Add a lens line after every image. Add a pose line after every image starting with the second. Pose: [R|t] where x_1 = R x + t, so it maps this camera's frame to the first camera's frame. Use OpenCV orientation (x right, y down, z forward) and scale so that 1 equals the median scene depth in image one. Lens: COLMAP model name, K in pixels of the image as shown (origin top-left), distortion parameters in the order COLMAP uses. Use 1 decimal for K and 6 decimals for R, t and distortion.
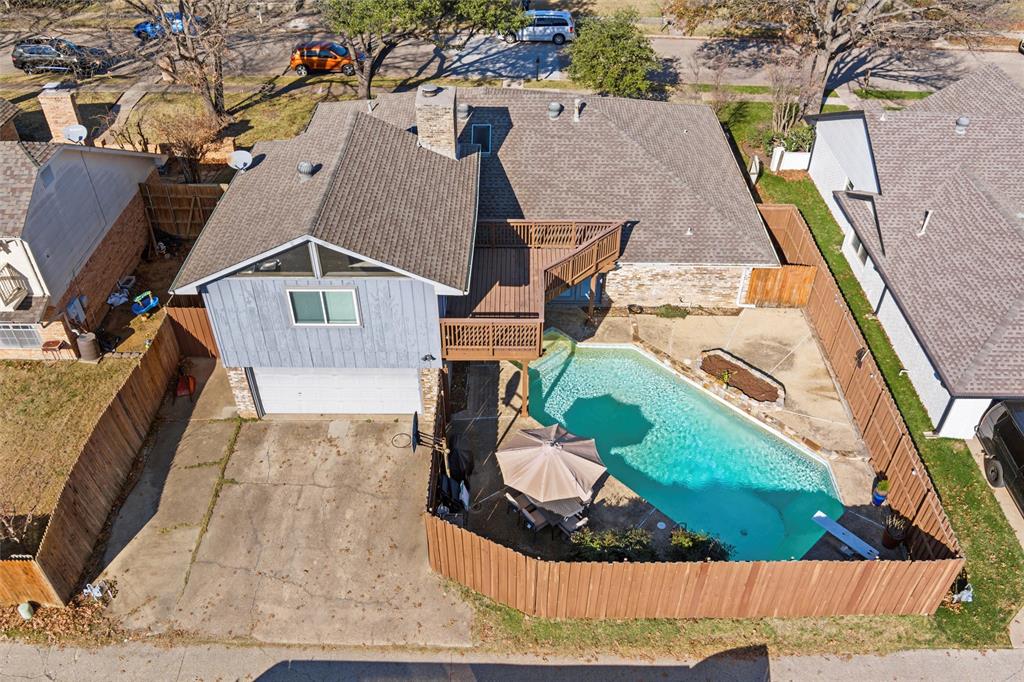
lens RADIAL K [[813.3, 0, 512.4], [0, 813.3, 339.5], [0, 0, 1]] dist [-0.052352, -0.000129]
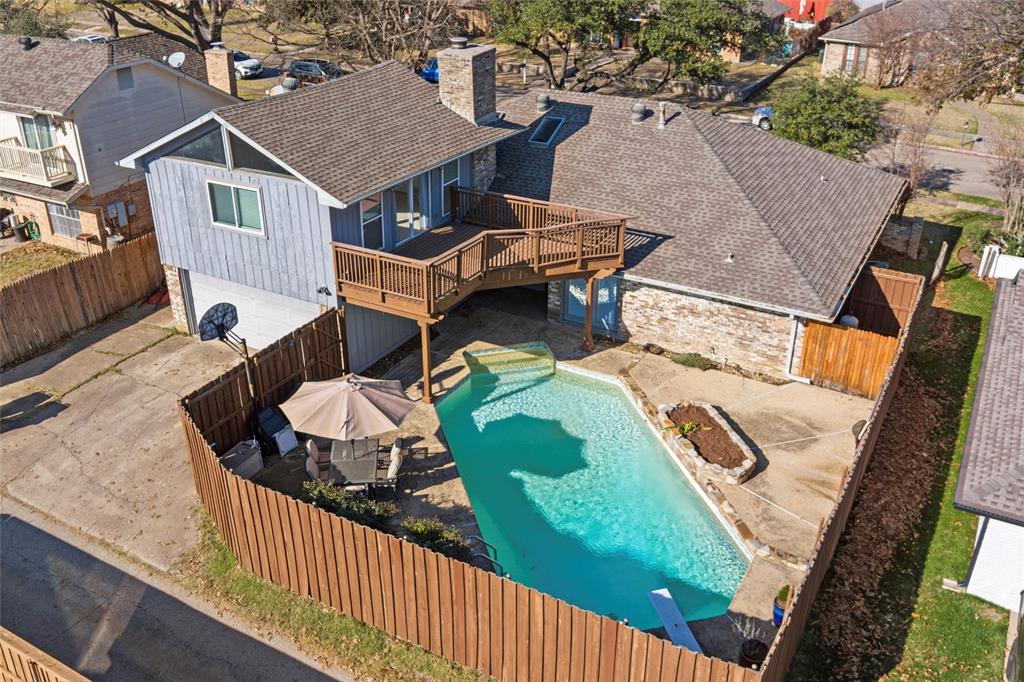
lens RADIAL K [[910.8, 0, 509.7], [0, 910.8, 344.0], [0, 0, 1]] dist [-0.051779, -0.011874]
pose [[0.878885, 0.219551, -0.423508, 0.471340], [-0.302270, 0.943128, -0.138359, 0.142712], [0.369045, 0.249616, 0.895264, 0.192247]]
